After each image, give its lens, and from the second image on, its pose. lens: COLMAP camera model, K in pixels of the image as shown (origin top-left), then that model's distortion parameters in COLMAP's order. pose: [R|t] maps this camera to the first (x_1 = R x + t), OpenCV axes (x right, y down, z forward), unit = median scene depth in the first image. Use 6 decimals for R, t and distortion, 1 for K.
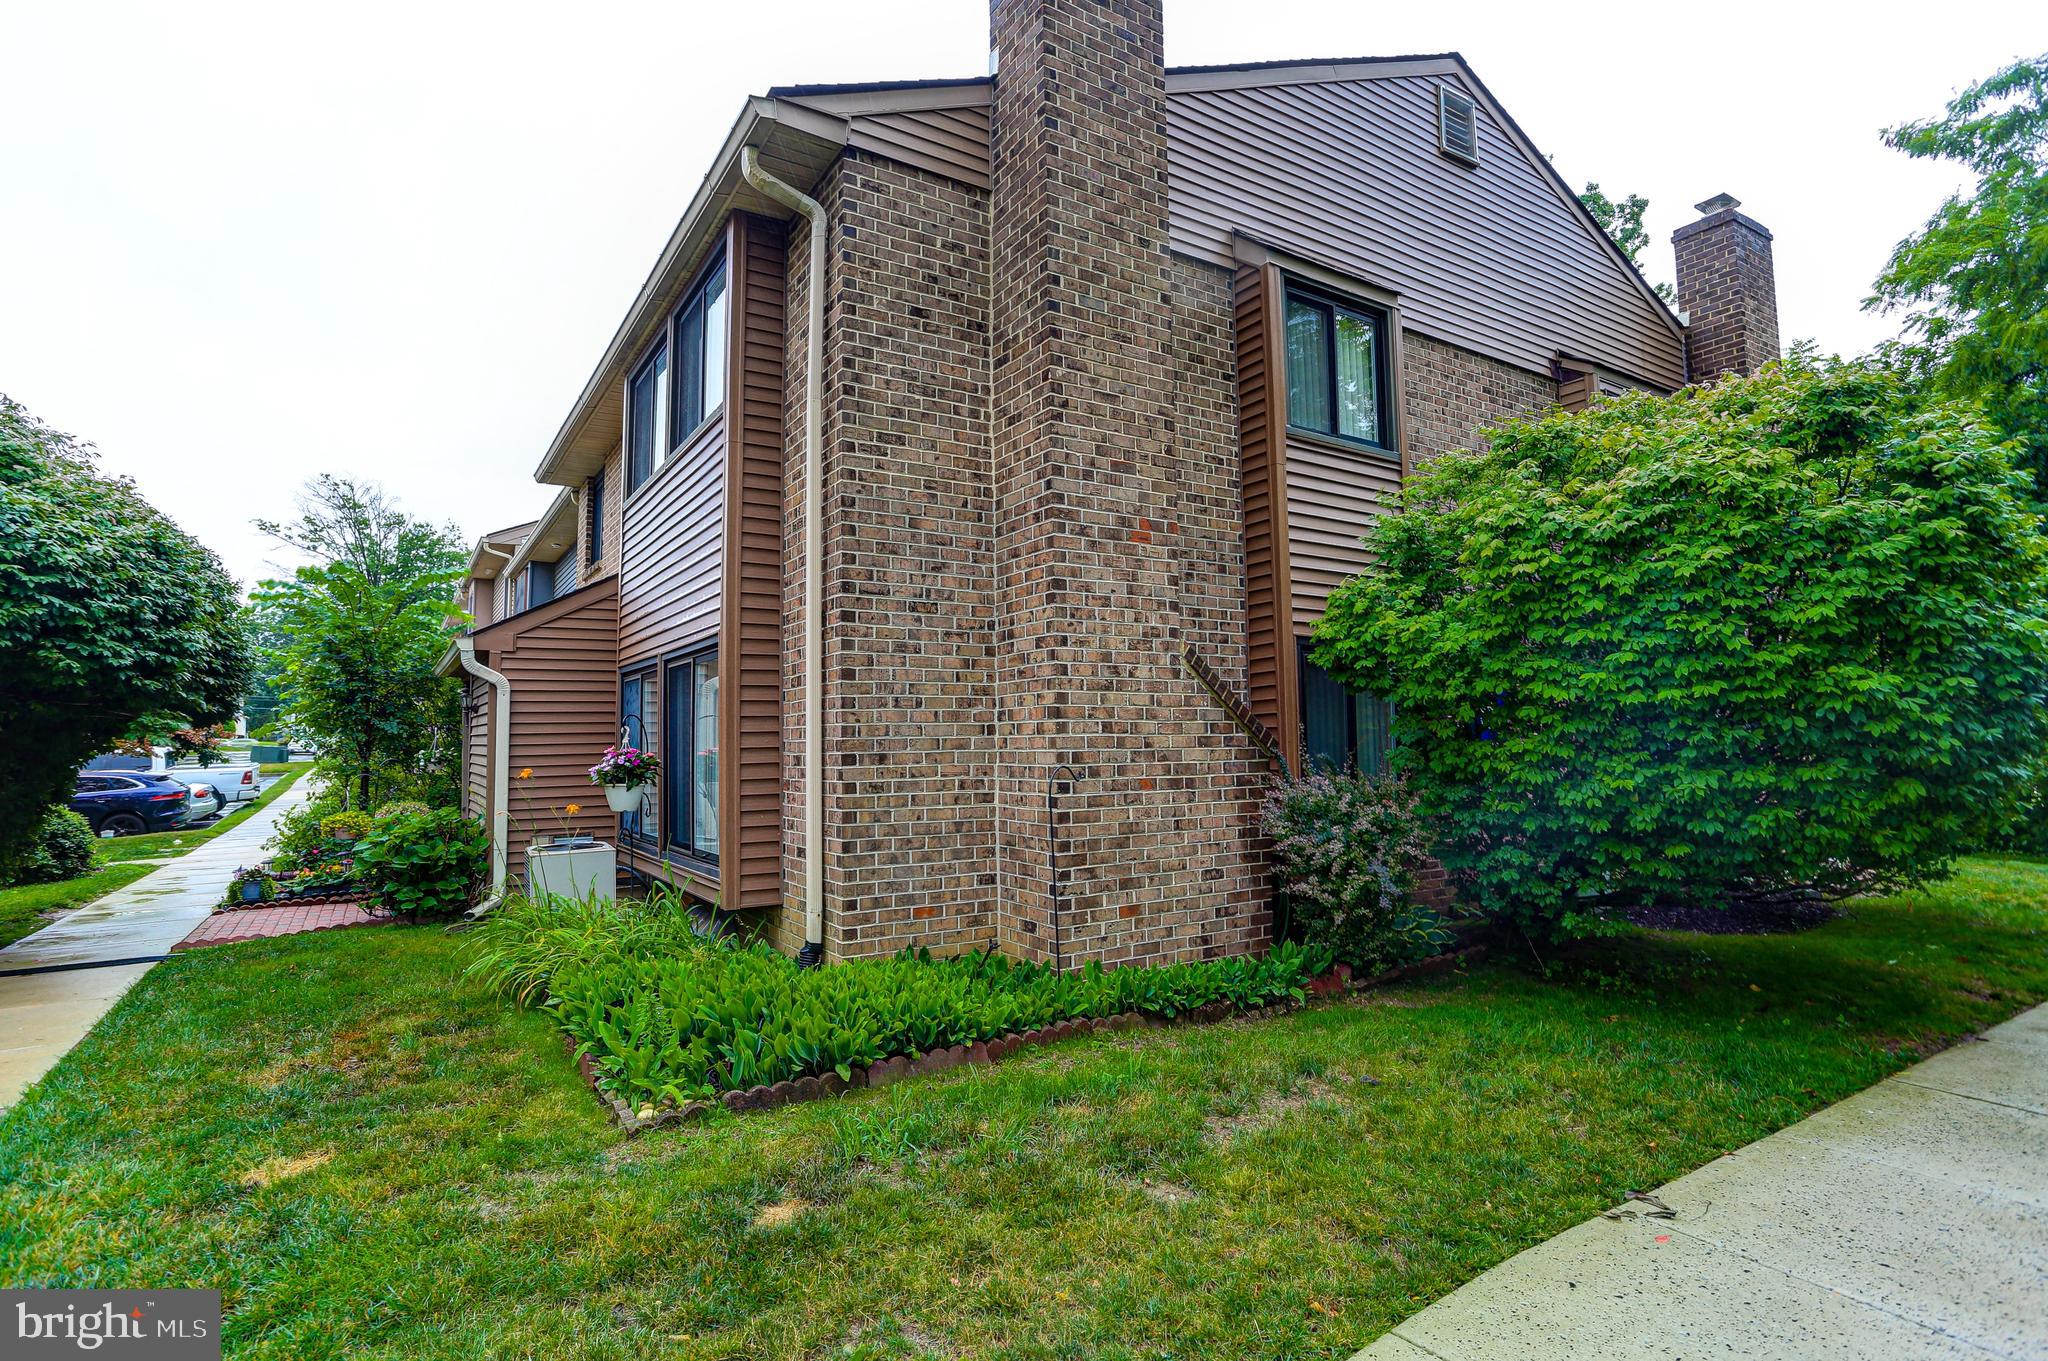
lens RADIAL K [[1007.5, 0, 991.1], [0, 1007.5, 672.2], [0, 0, 1]] dist [-0.065093, 0.037125]
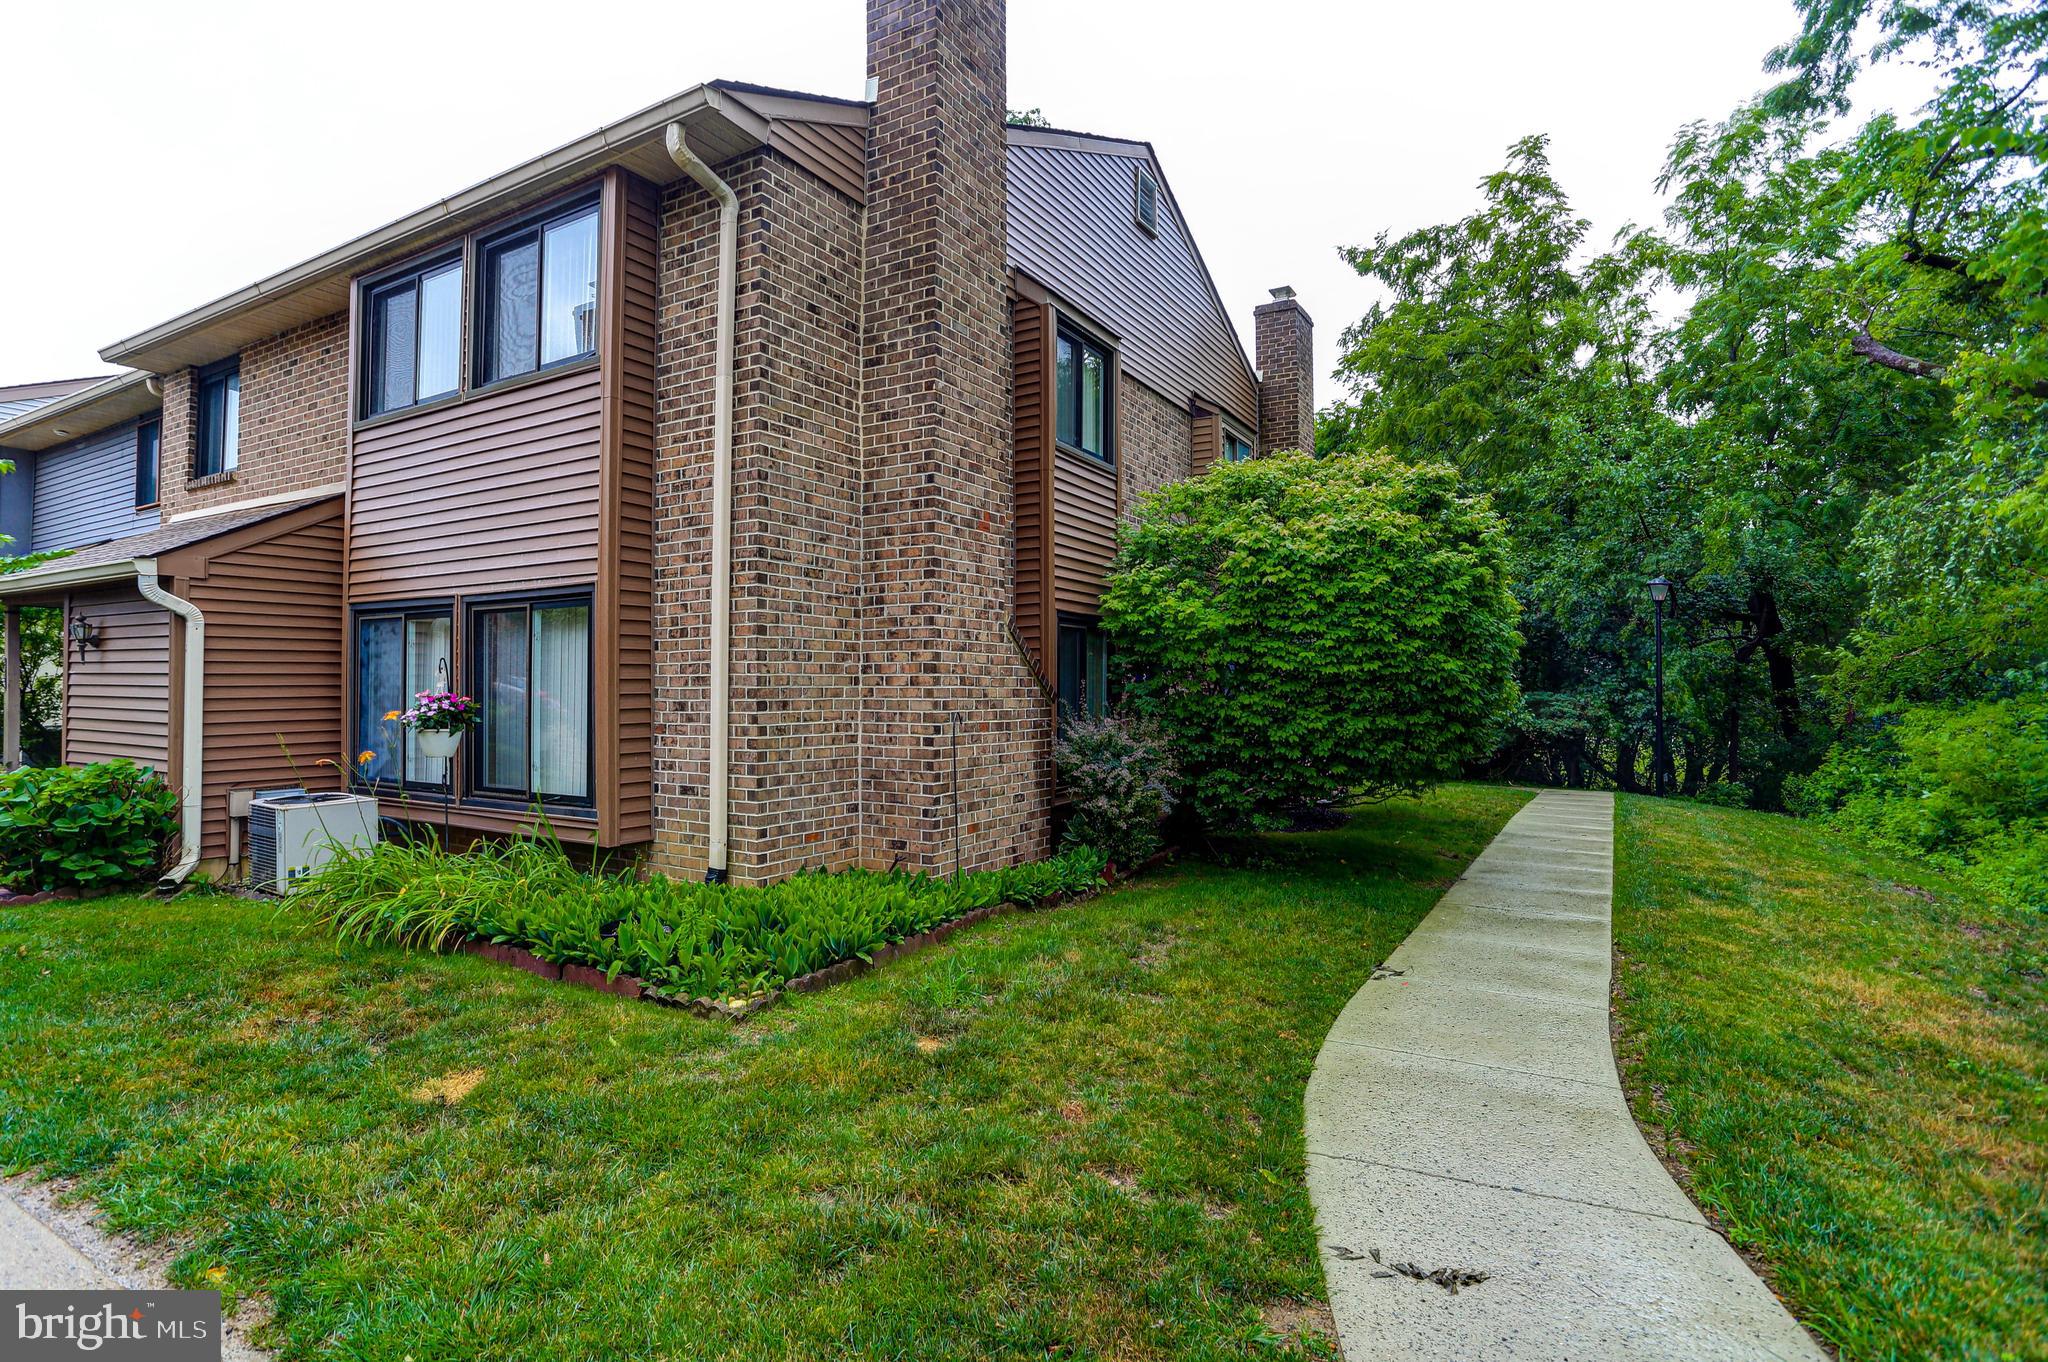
lens RADIAL K [[1007.5, 0, 991.1], [0, 1007.5, 672.7], [0, 0, 1]] dist [-0.065093, 0.037125]
pose [[0.894437, 0.020561, 0.446722, -0.397665], [-0.045068, 0.998001, 0.044303, -0.011470], [-0.444918, -0.059759, 0.893575, -0.116005]]
